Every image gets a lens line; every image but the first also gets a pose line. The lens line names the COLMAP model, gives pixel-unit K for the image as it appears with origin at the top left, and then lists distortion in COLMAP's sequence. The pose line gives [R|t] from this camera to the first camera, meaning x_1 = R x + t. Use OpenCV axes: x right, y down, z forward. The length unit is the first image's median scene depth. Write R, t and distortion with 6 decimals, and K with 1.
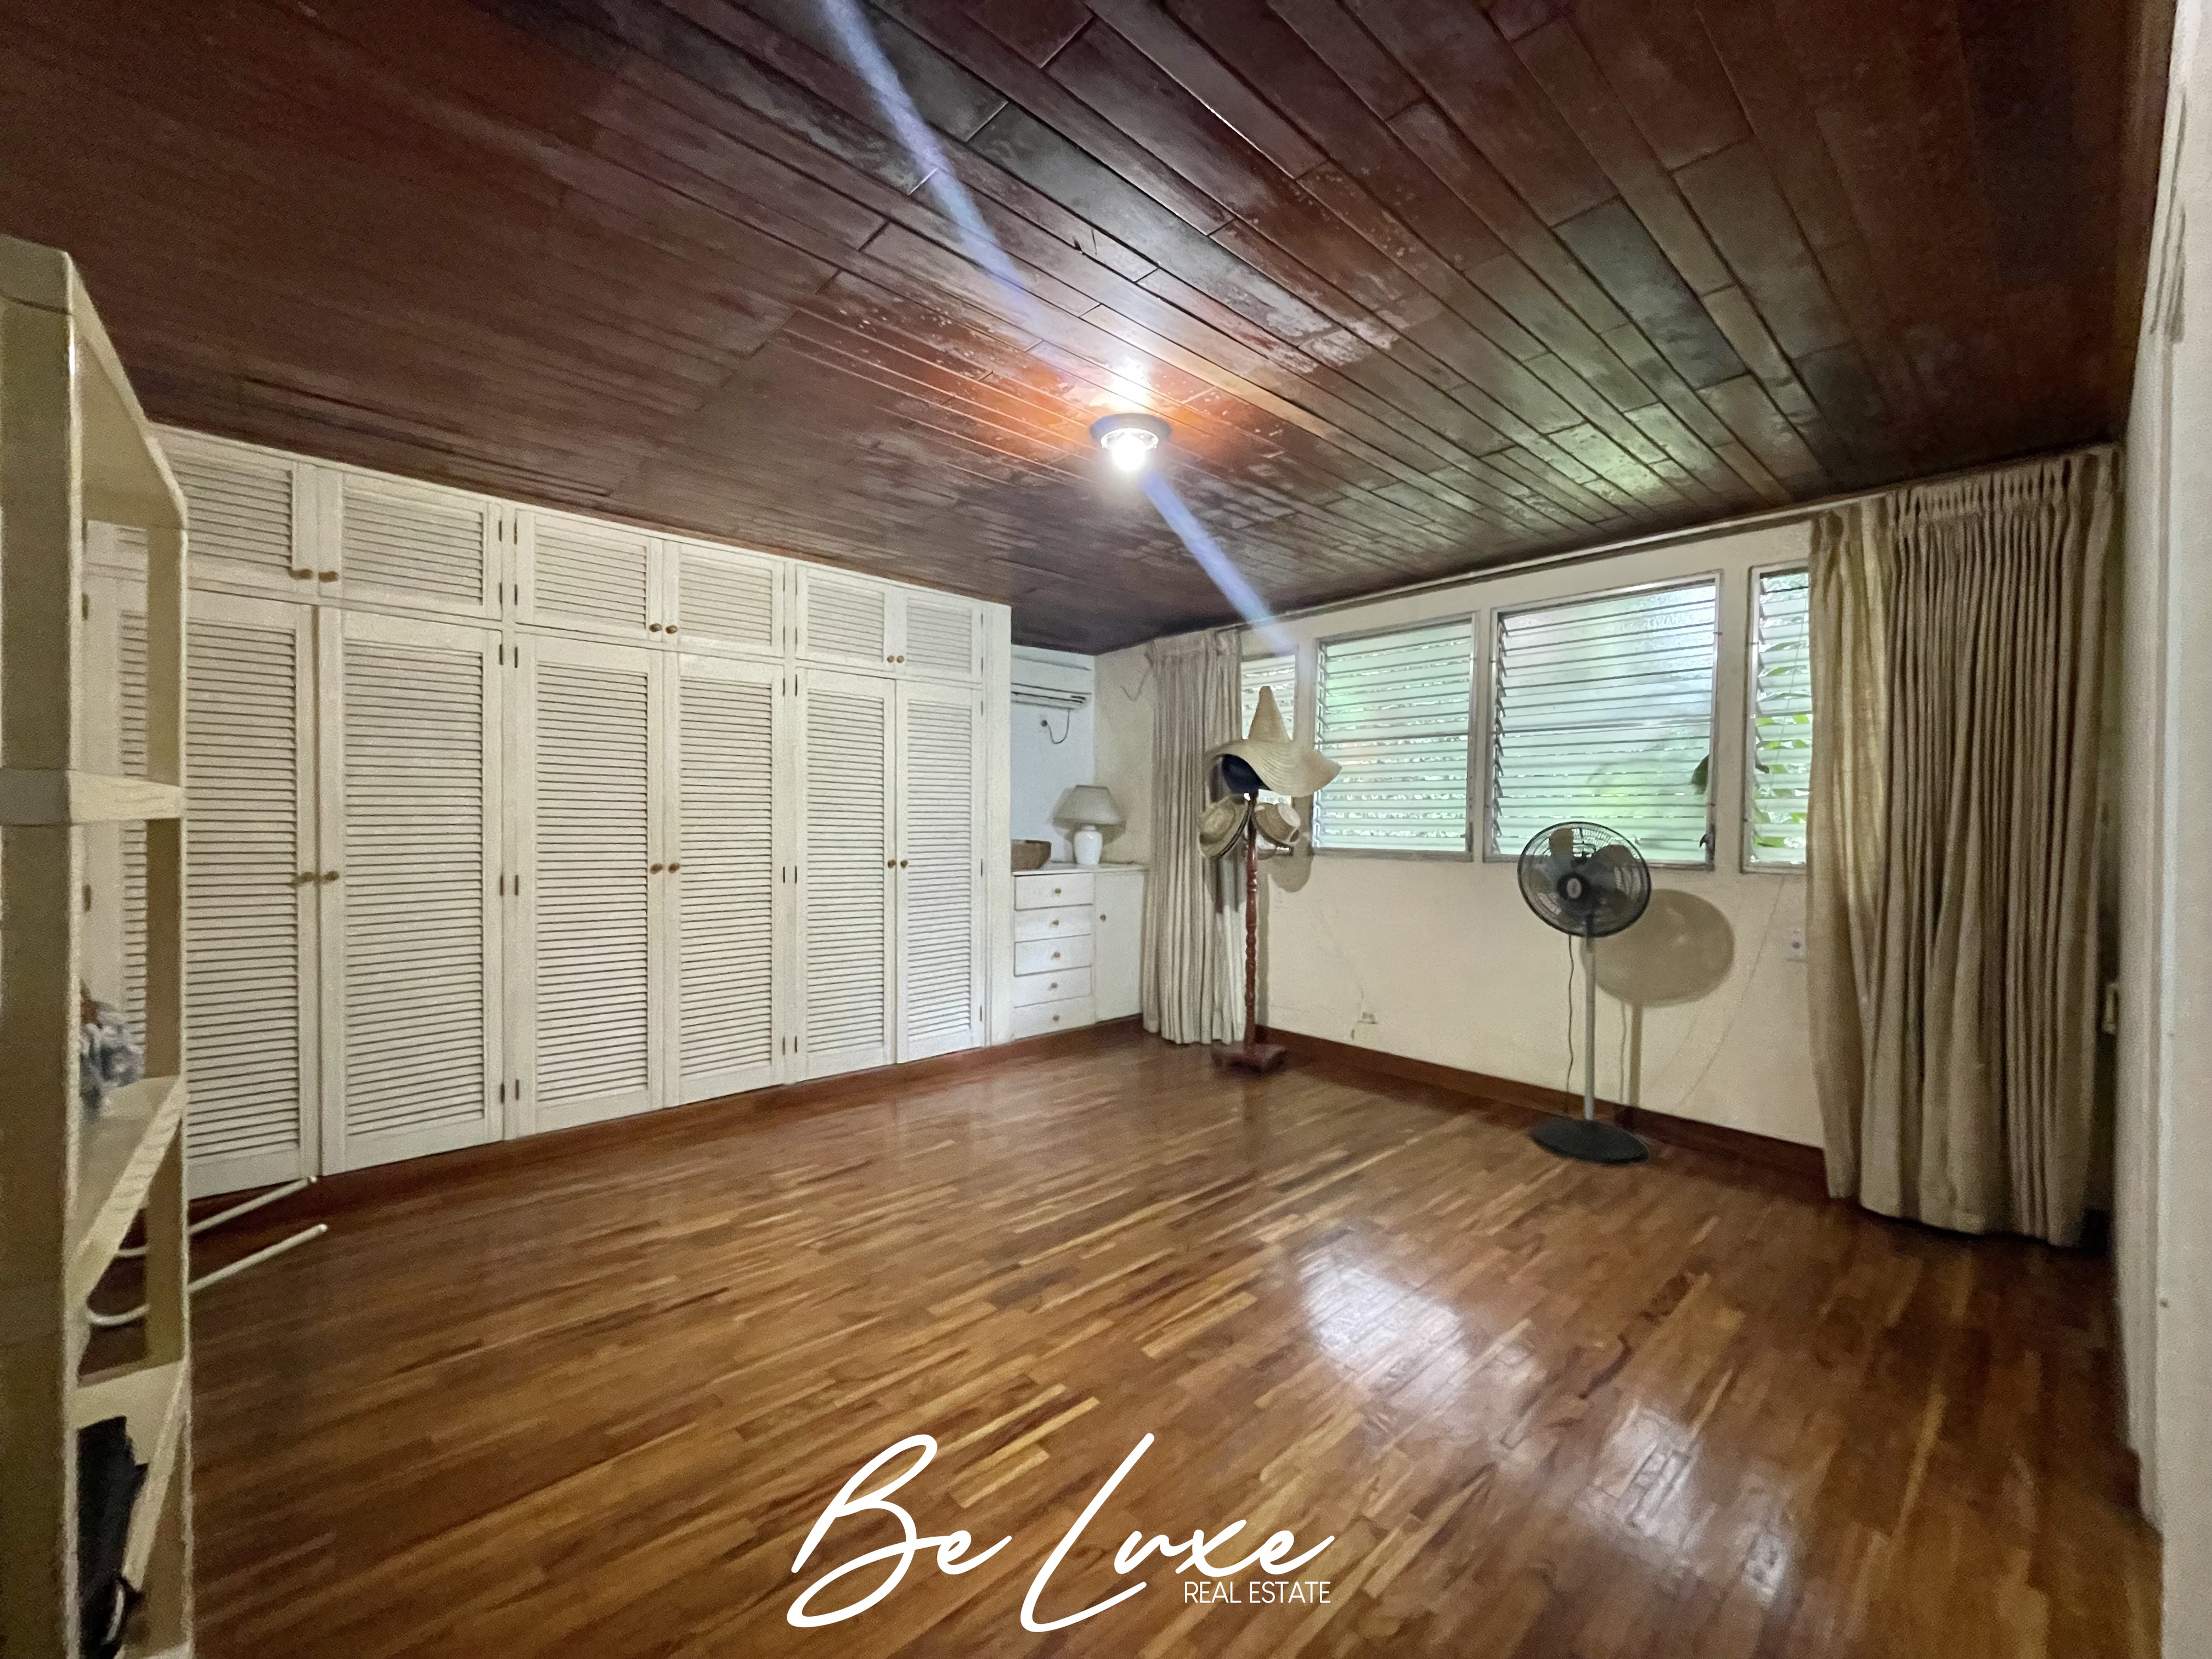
lens RADIAL K [[895.3, 0, 1106.0], [0, 895.3, 817.9], [0, 0, 1]] dist [-0.000008, -0.000676]
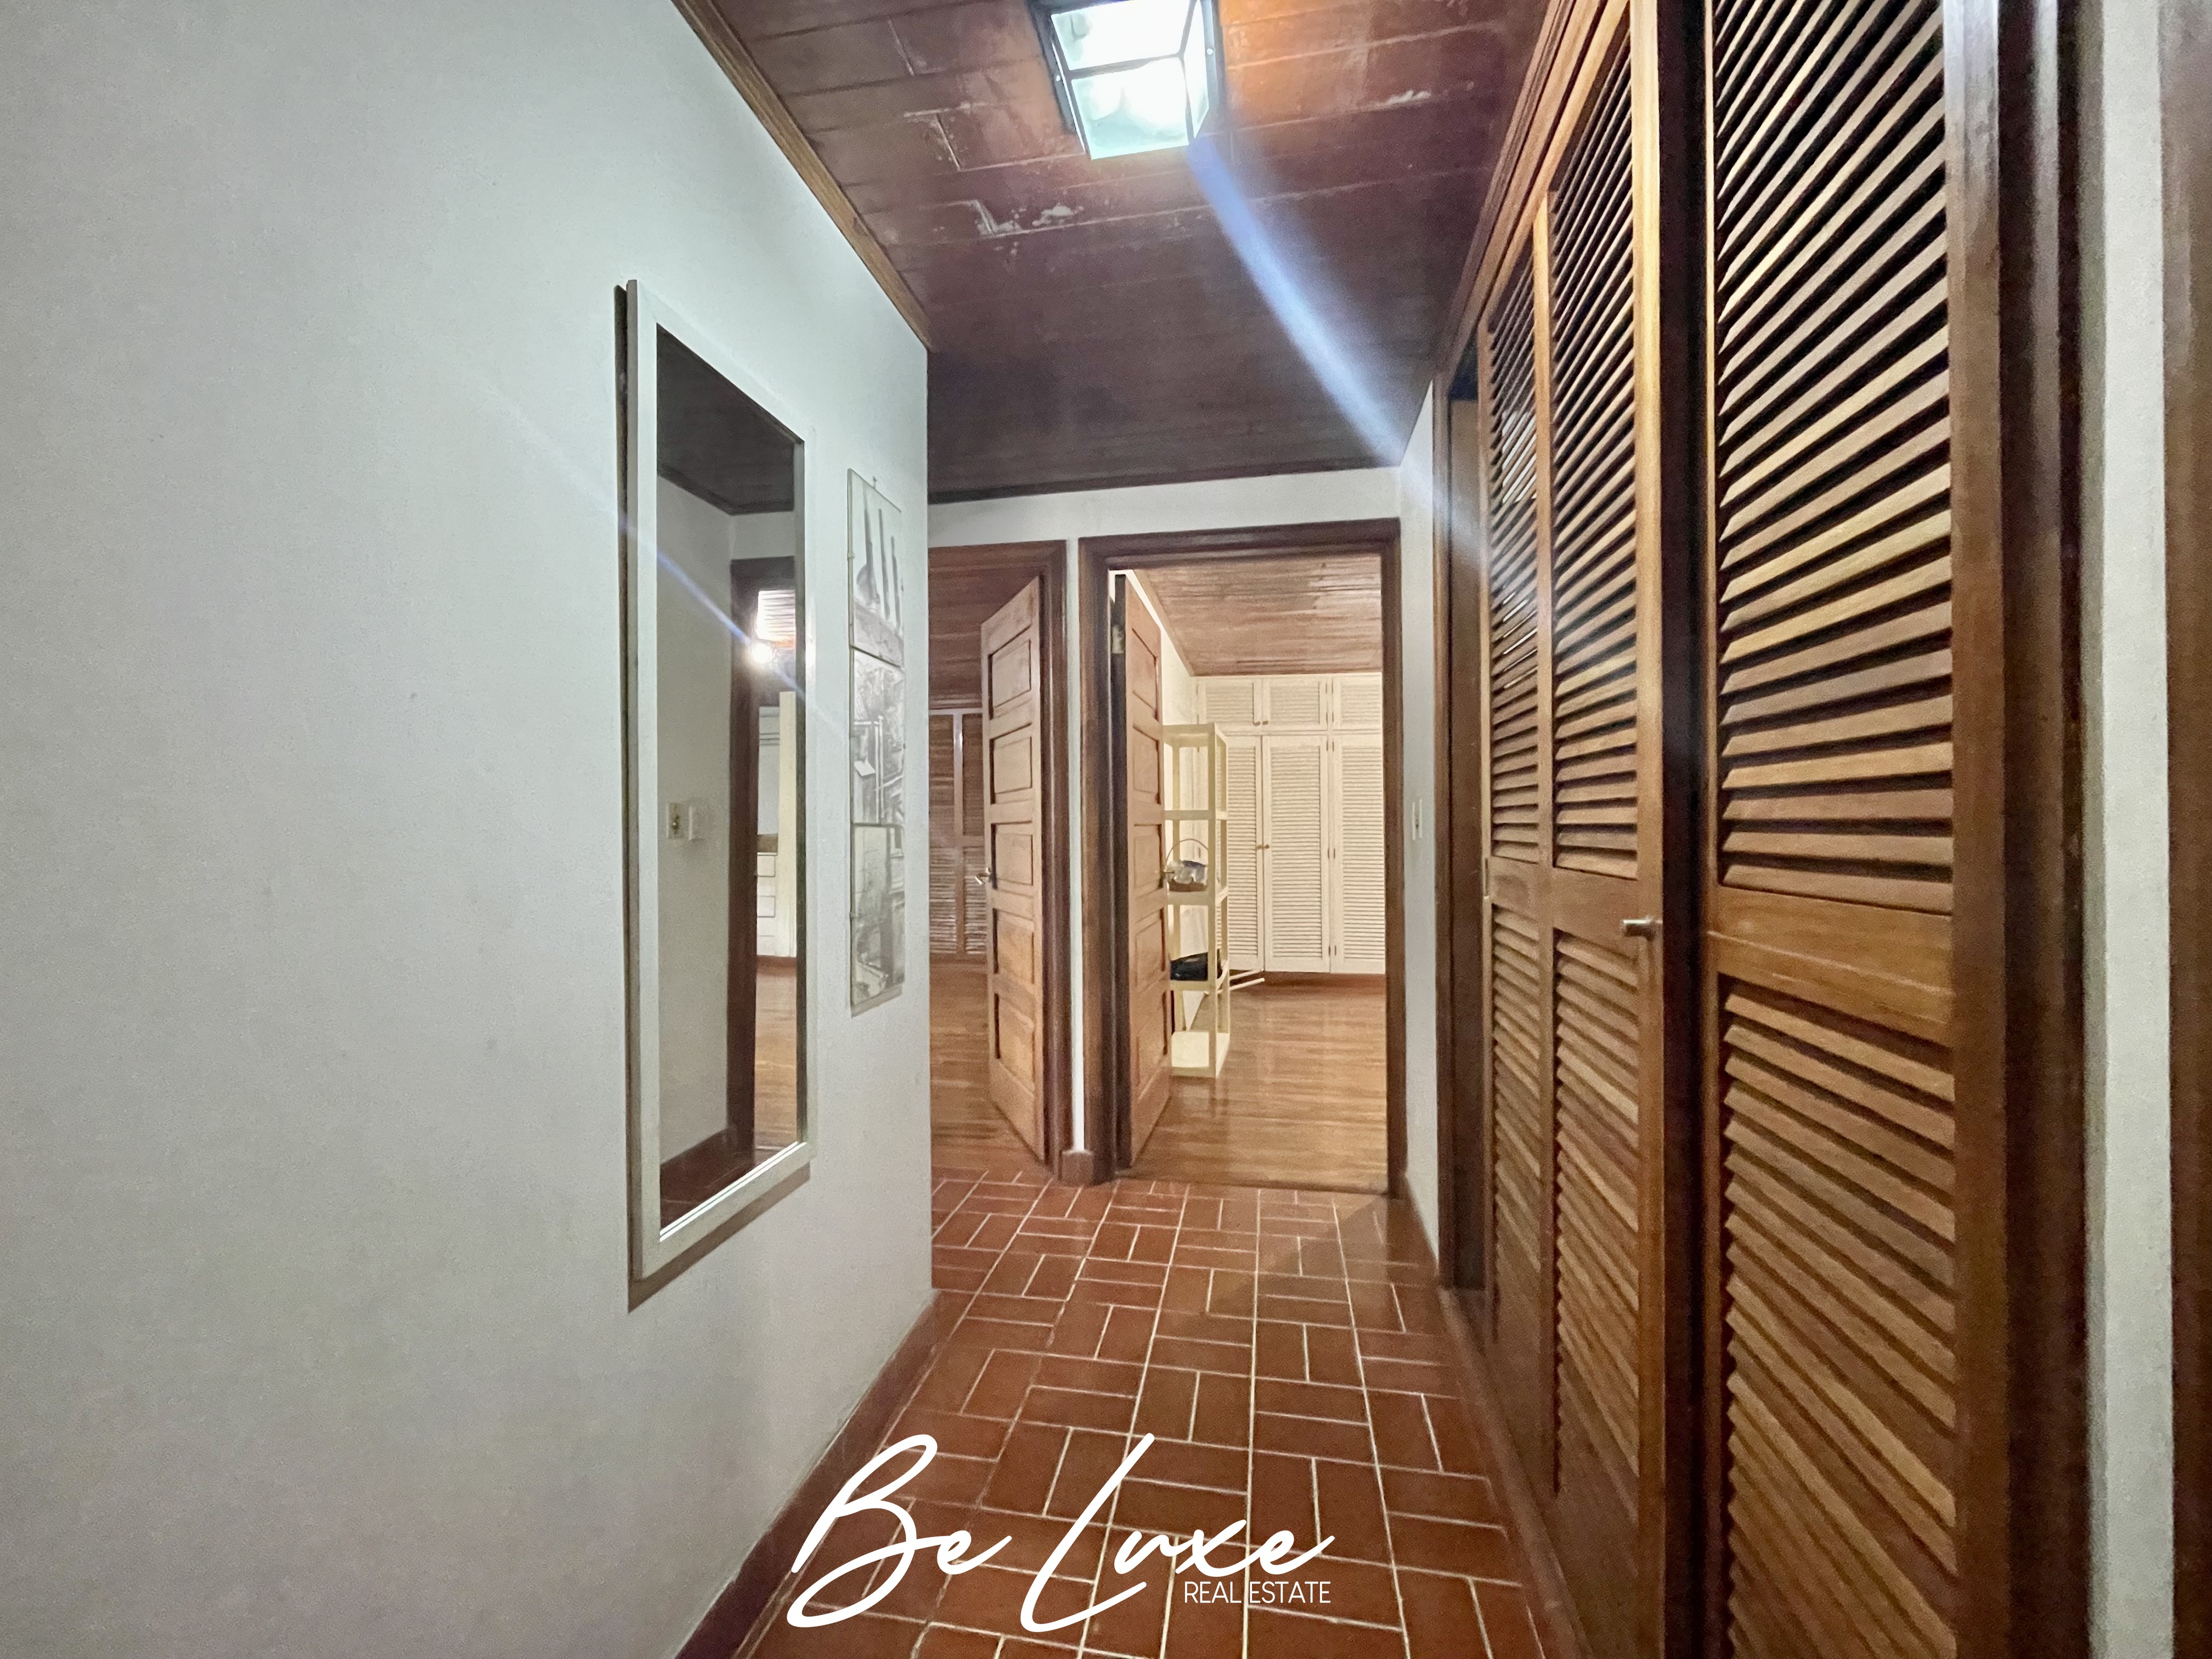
lens RADIAL K [[895.3, 0, 1109.6], [0, 895.3, 822.5], [0, 0, 1]] dist [-0.000008, -0.000676]
pose [[0.604733, -0.000728, -0.796428, 0.788185], [-0.003853, 0.999985, -0.003840, 0.014437], [0.796419, 0.005391, 0.604722, -0.784794]]
